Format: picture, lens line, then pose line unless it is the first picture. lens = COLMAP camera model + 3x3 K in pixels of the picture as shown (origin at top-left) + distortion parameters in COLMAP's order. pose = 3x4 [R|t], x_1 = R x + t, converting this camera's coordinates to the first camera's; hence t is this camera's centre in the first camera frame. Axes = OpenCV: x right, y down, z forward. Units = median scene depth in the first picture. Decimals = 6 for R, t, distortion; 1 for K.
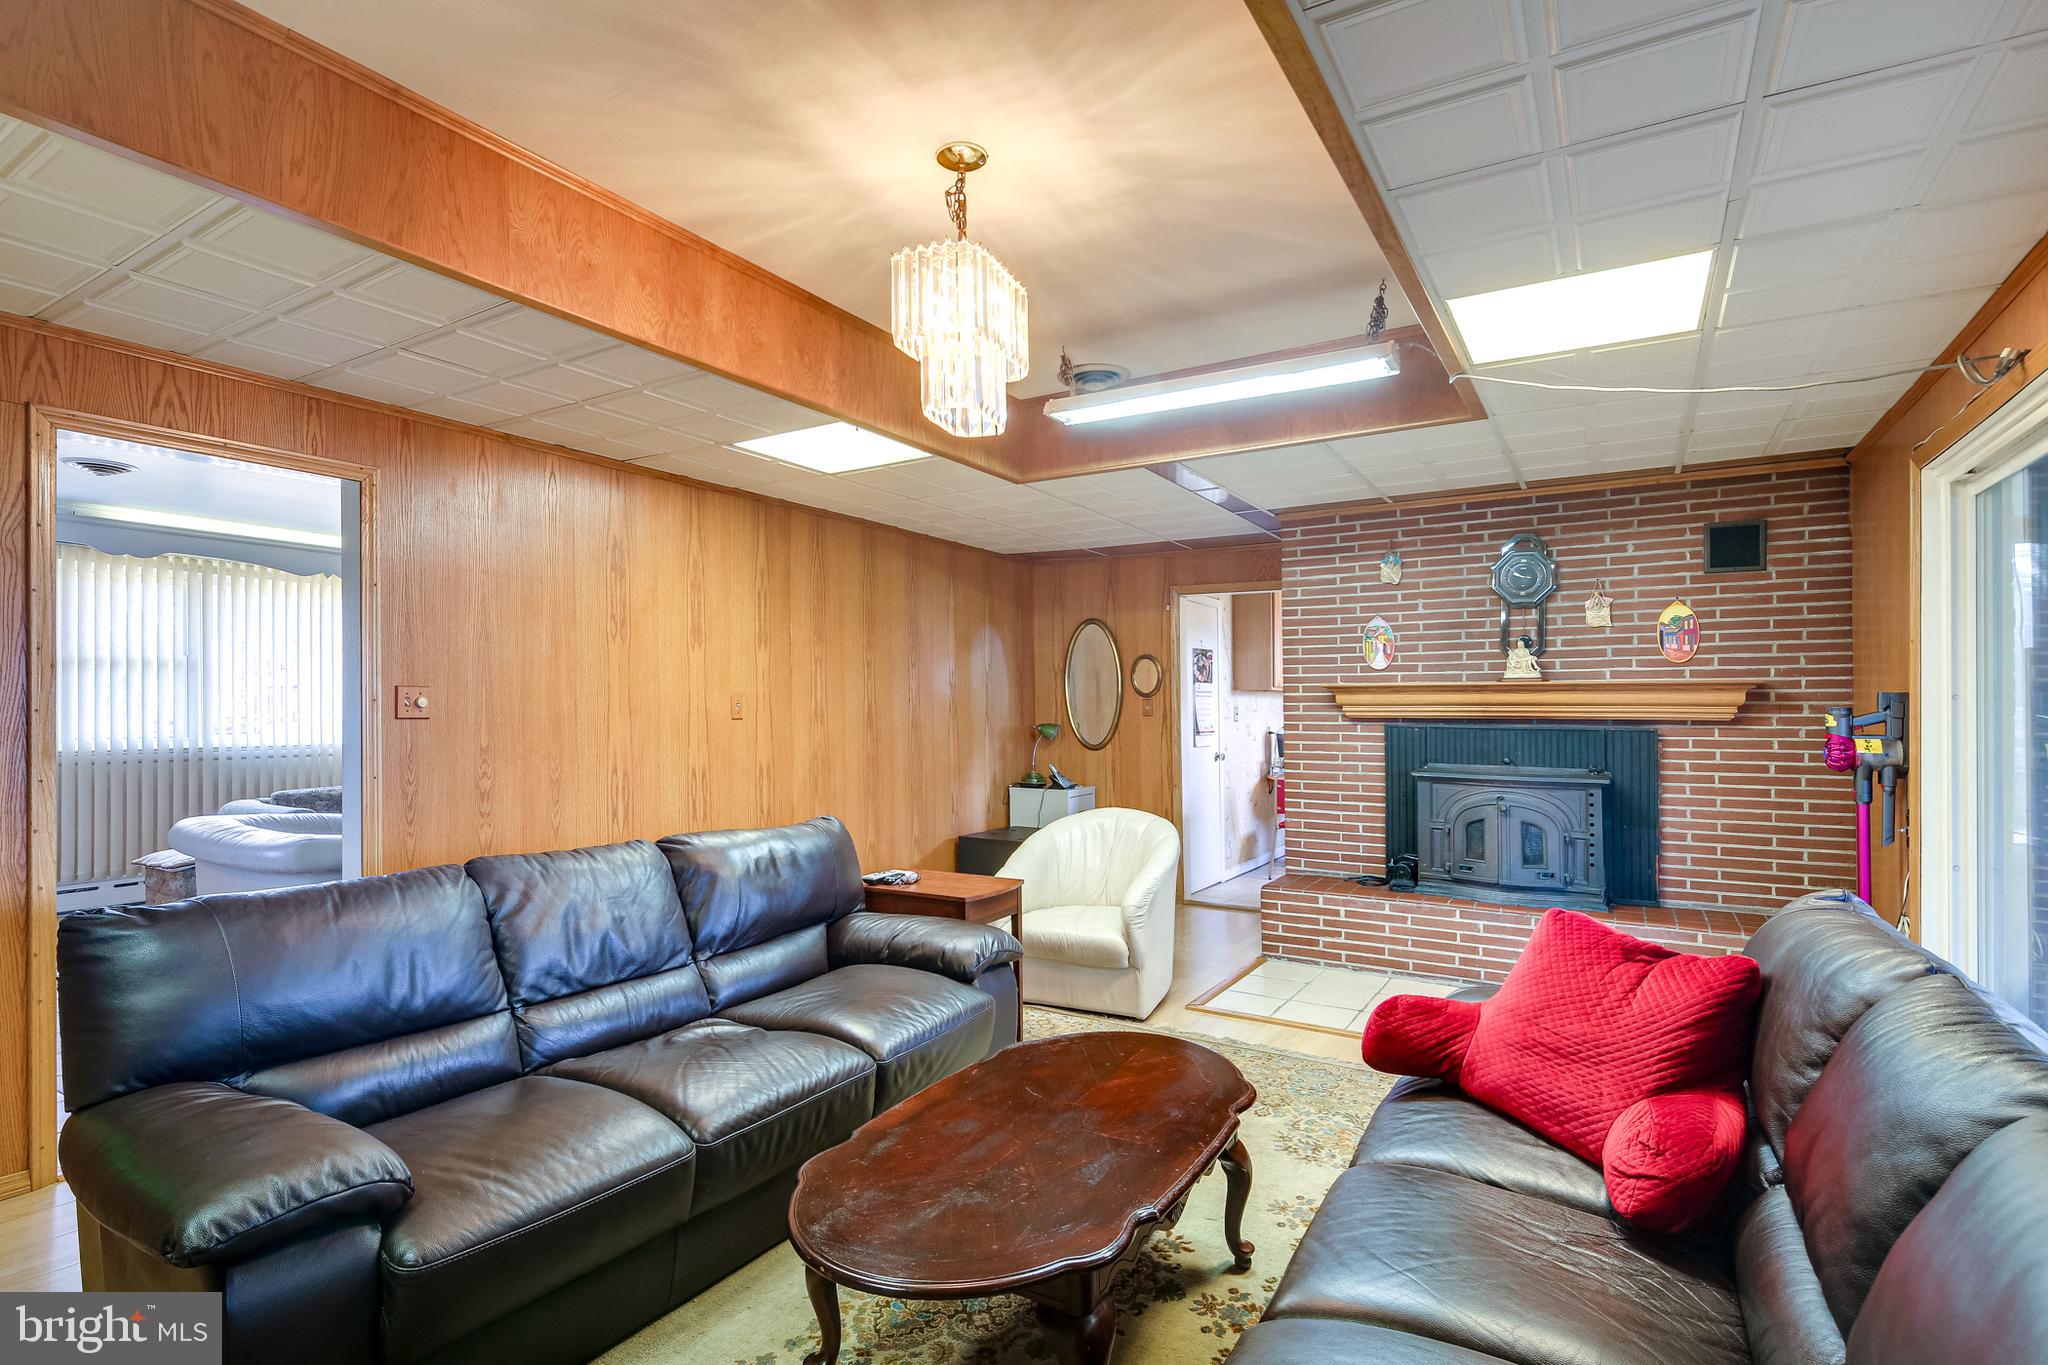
lens RADIAL K [[1001.6, 0, 1017.4], [0, 1001.6, 695.7], [0, 0, 1]] dist [0.000013, -0.000185]
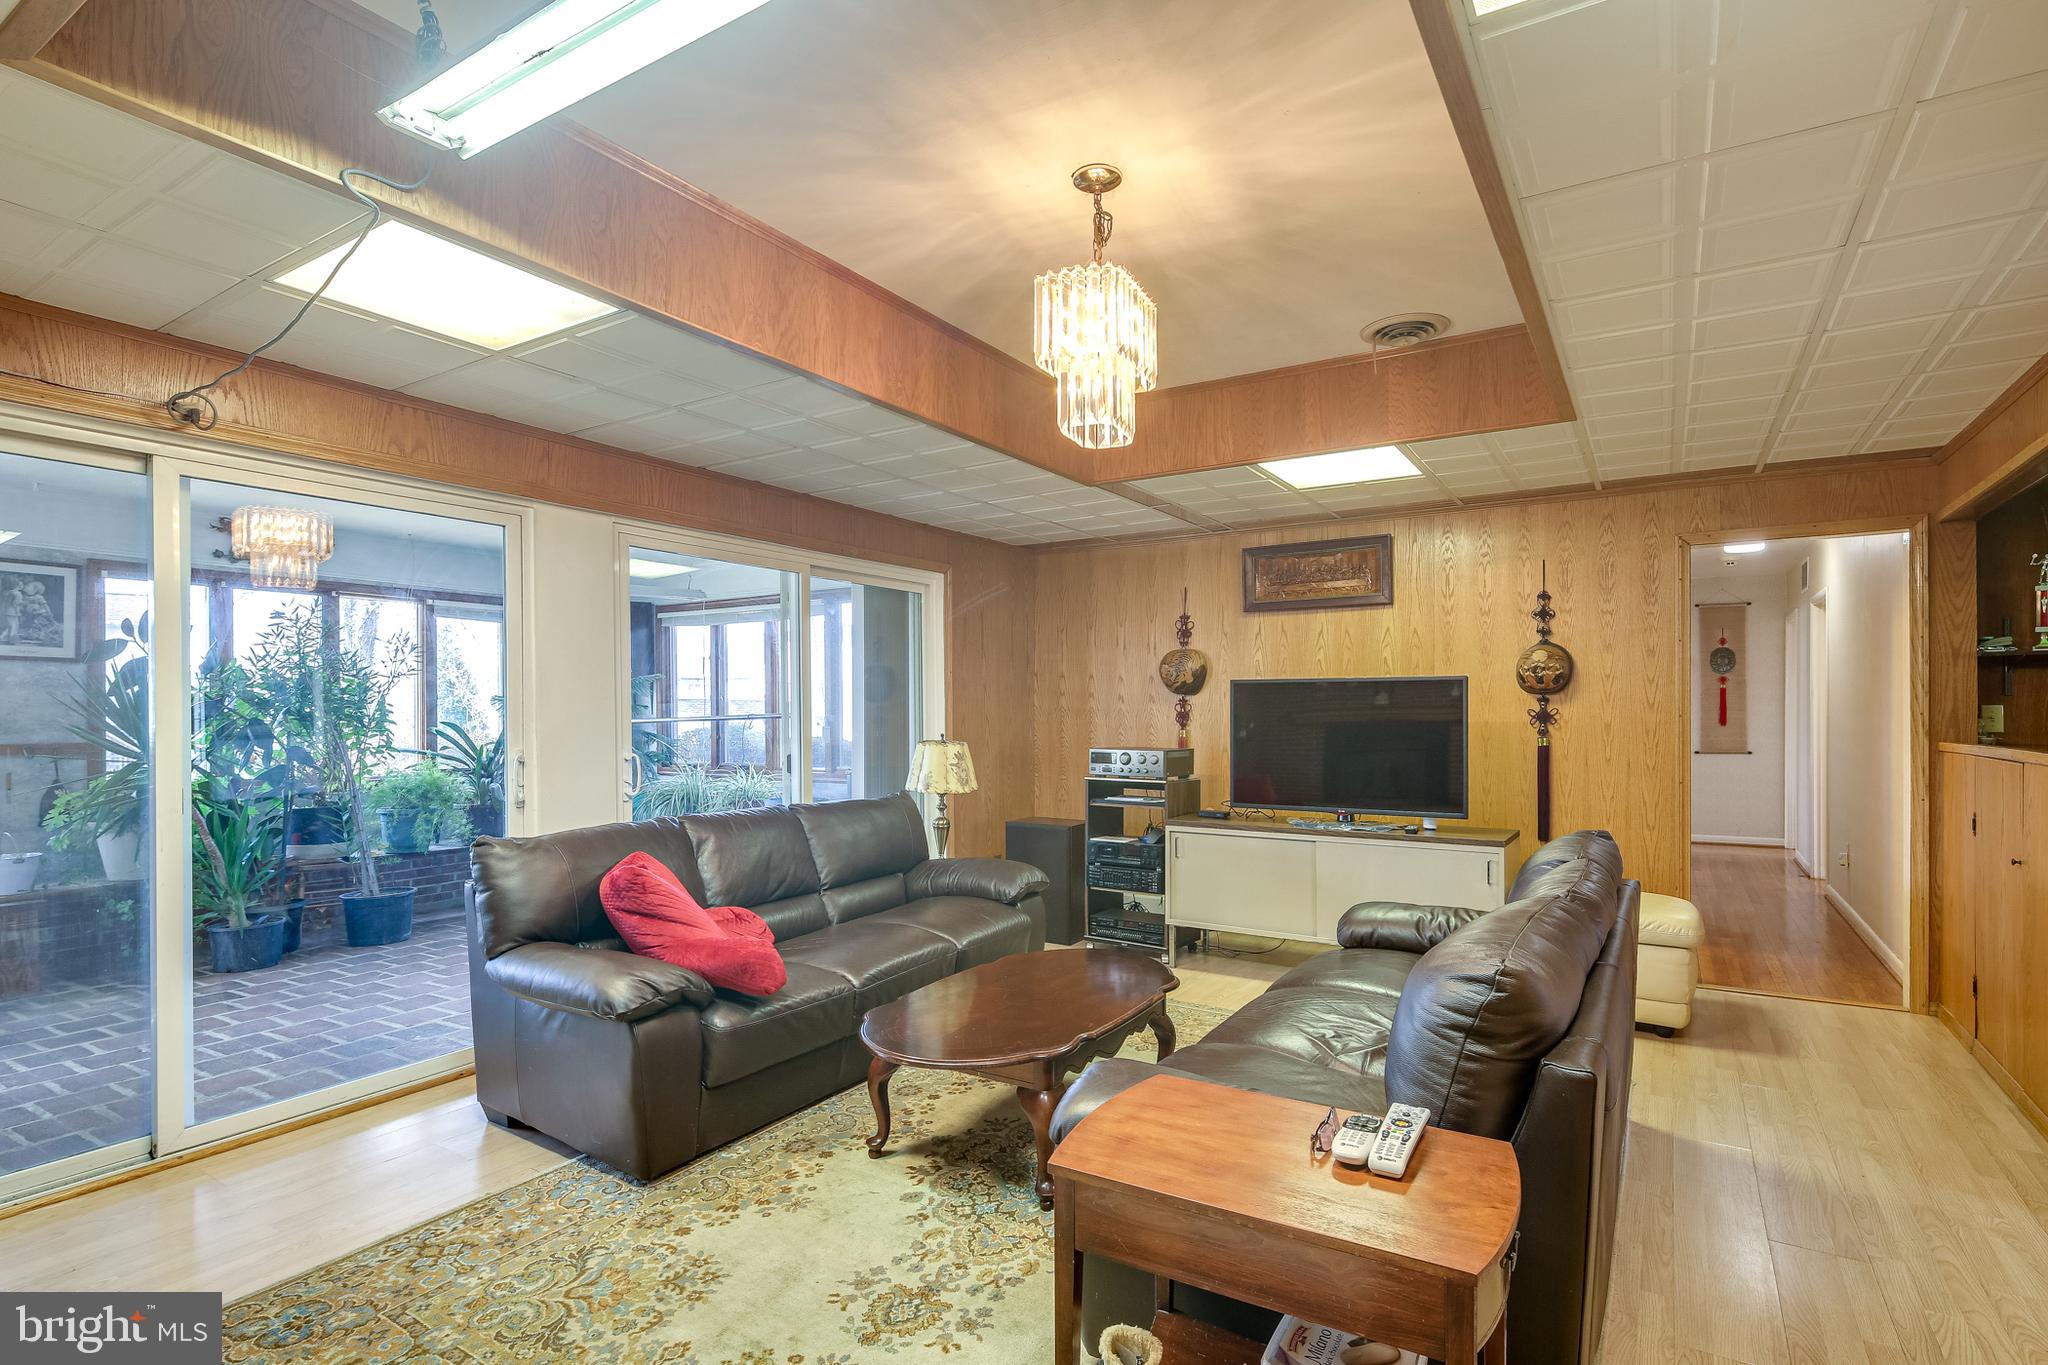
lens RADIAL K [[1001.6, 0, 1017.4], [0, 1001.6, 695.7], [0, 0, 1]] dist [0.000013, -0.000185]
pose [[-0.999630, 0.002054, 0.027138, -0.000061], [0.001400, 0.999709, -0.024080, 0.011226], [-0.027180, -0.024033, -0.999342, 1.047332]]
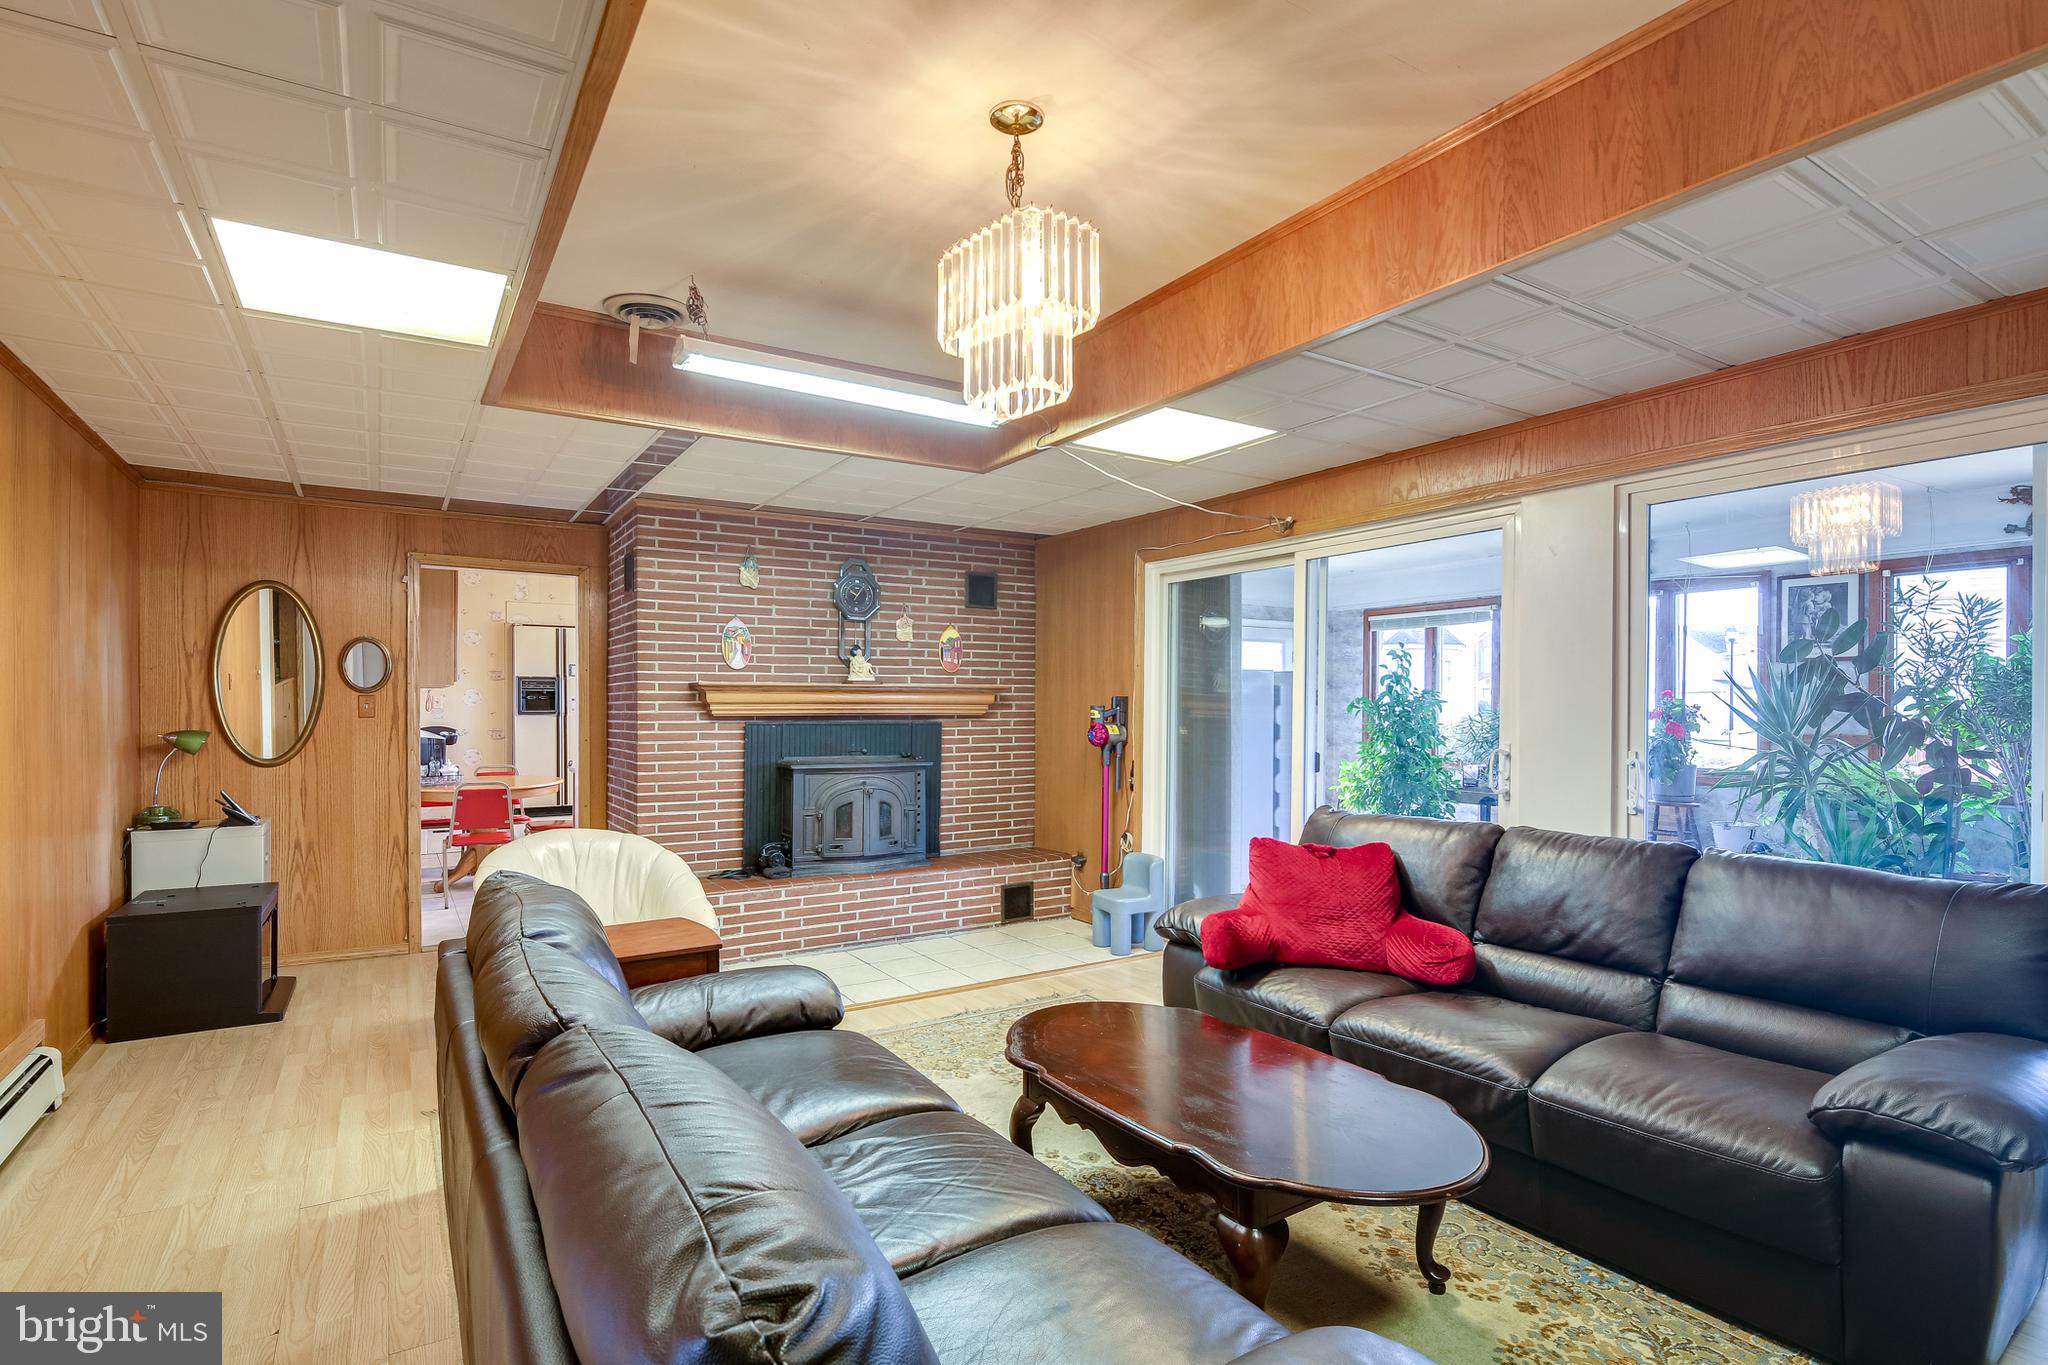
lens RADIAL K [[999.2, 0, 1021.3], [0, 999.2, 703.4], [0, 0, 1]] dist [0.000916, -0.000215]
pose [[0.443004, 0.000636, 0.896520, -0.459420], [-0.010077, 0.999940, 0.004270, 0.001825], [-0.896463, -0.010926, 0.442983, 0.298566]]
